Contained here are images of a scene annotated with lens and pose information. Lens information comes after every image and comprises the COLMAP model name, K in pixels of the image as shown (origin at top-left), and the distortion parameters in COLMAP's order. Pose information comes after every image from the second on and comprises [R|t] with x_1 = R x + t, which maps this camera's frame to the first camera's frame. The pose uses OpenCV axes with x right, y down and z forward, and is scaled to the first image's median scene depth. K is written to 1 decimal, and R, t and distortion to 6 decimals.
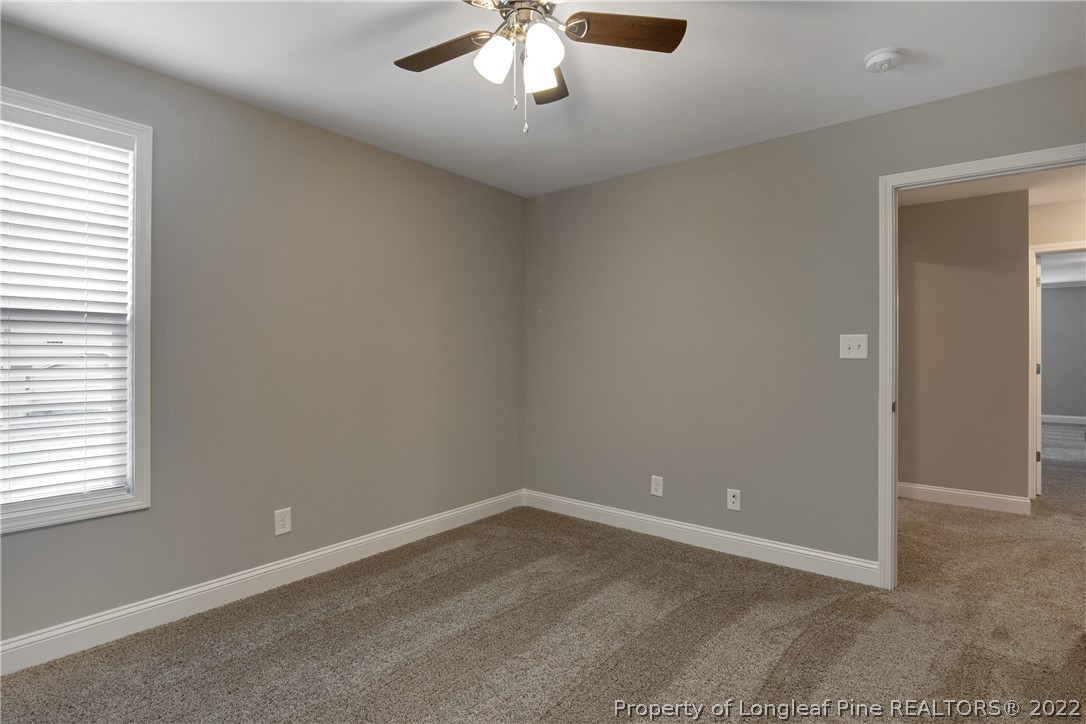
lens RADIAL K [[528.4, 0, 536.9], [0, 528.4, 355.2], [0, 0, 1]] dist [-0.002354, -0.000441]
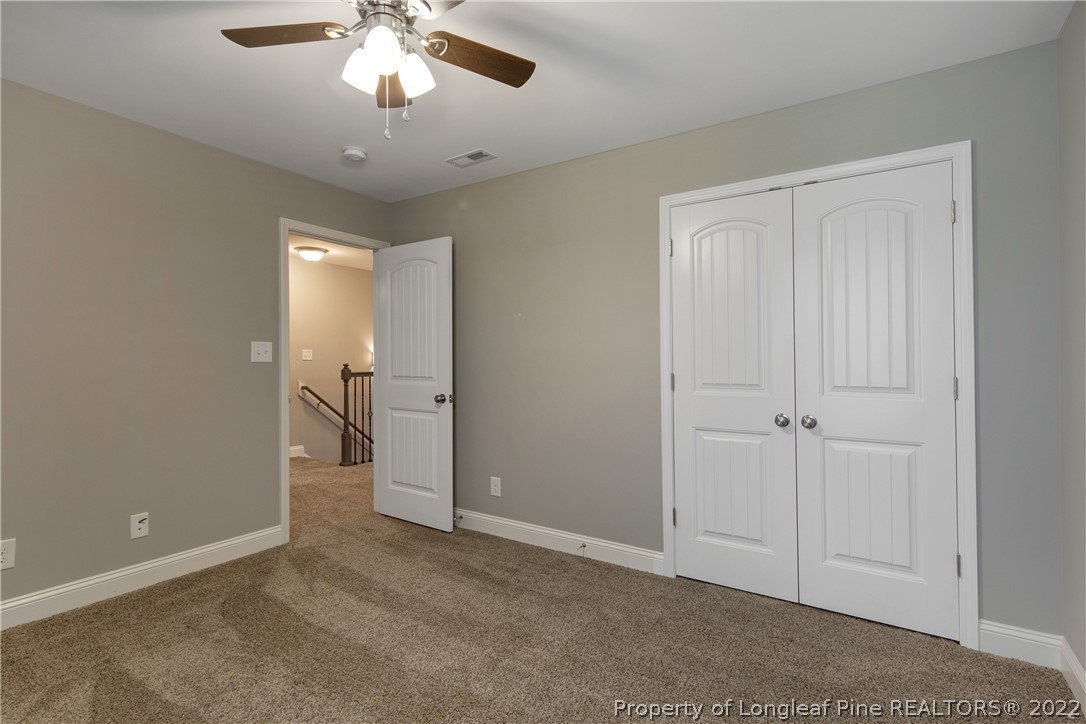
lens RADIAL K [[528.4, 0, 536.9], [0, 528.4, 355.2], [0, 0, 1]] dist [-0.002354, -0.000441]
pose [[-0.078324, 0.008132, 0.996895, -0.659457], [-0.000200, 0.999967, -0.008173, 0.000293], [-0.996928, -0.000839, -0.078319, 0.500817]]
